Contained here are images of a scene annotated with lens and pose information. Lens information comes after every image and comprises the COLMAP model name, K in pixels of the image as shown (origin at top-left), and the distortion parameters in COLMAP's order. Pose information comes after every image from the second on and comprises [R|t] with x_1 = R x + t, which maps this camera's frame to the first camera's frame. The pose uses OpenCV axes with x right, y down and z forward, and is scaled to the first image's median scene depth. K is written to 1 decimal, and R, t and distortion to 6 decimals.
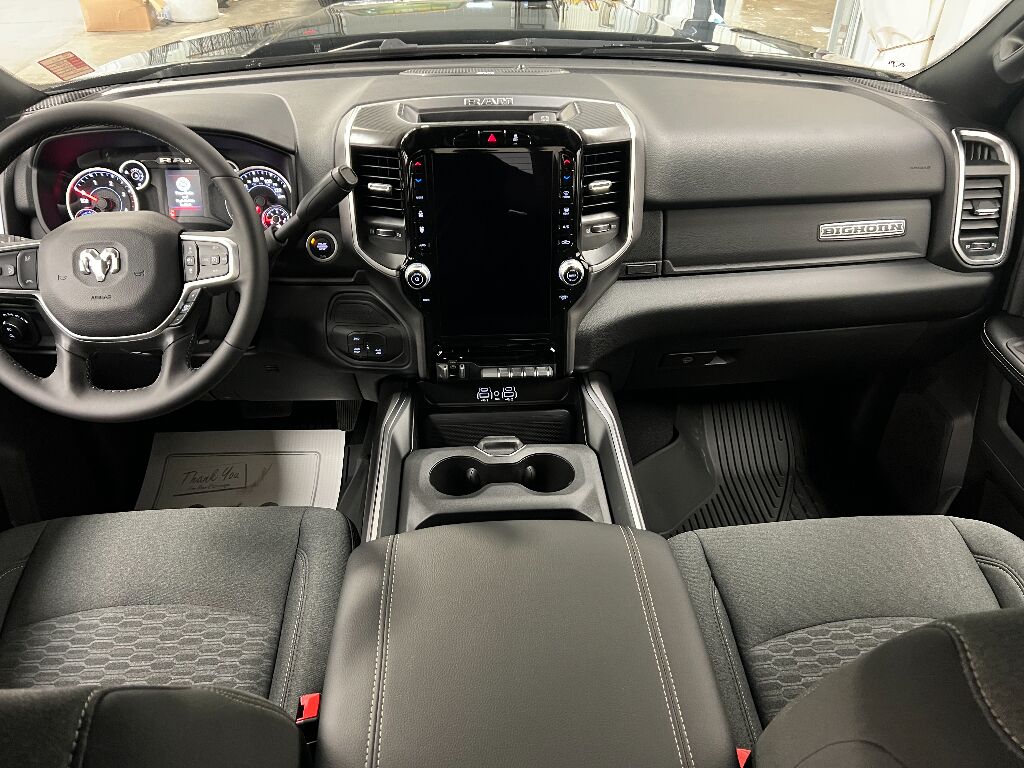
lens RADIAL K [[796.3, 0, 512.0], [0, 796.3, 384.0], [0, 0, 1]] dist [0.075782, -0.092745]
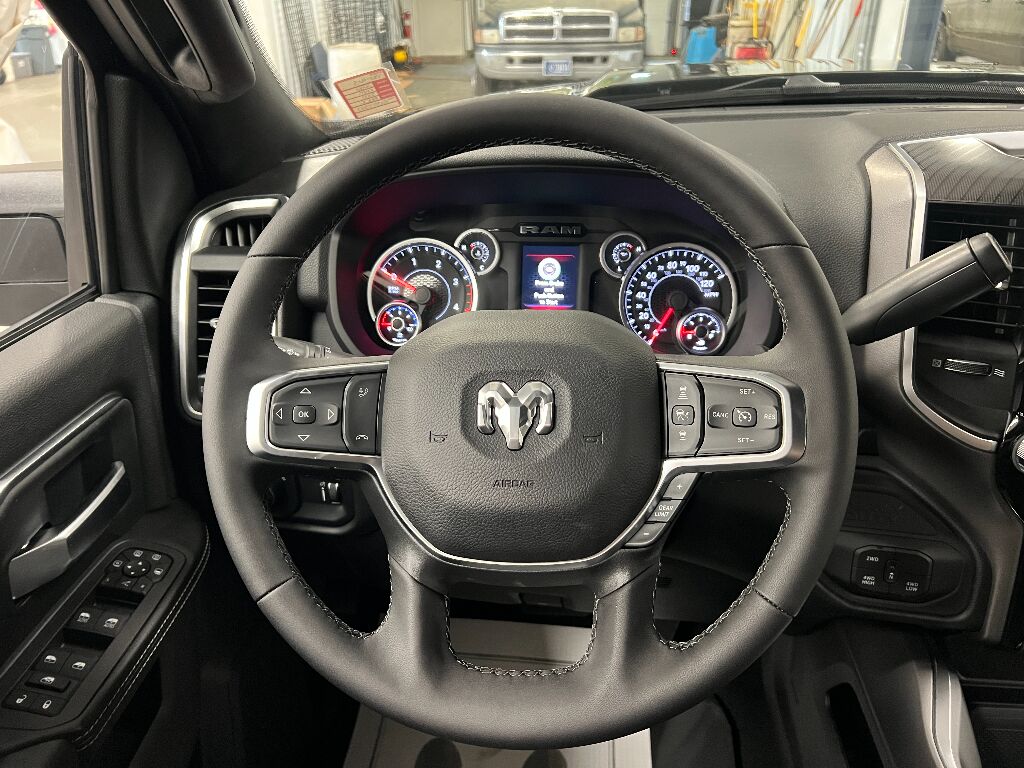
lens RADIAL K [[796.3, 0, 512.0], [0, 796.3, 384.0], [0, 0, 1]] dist [0.075782, -0.092745]
pose [[0.990203, 0.055554, -0.128112, -0.358362], [-0.071972, 0.989248, -0.127315, -0.083483], [0.119662, 0.135288, 0.983554, 0.417898]]
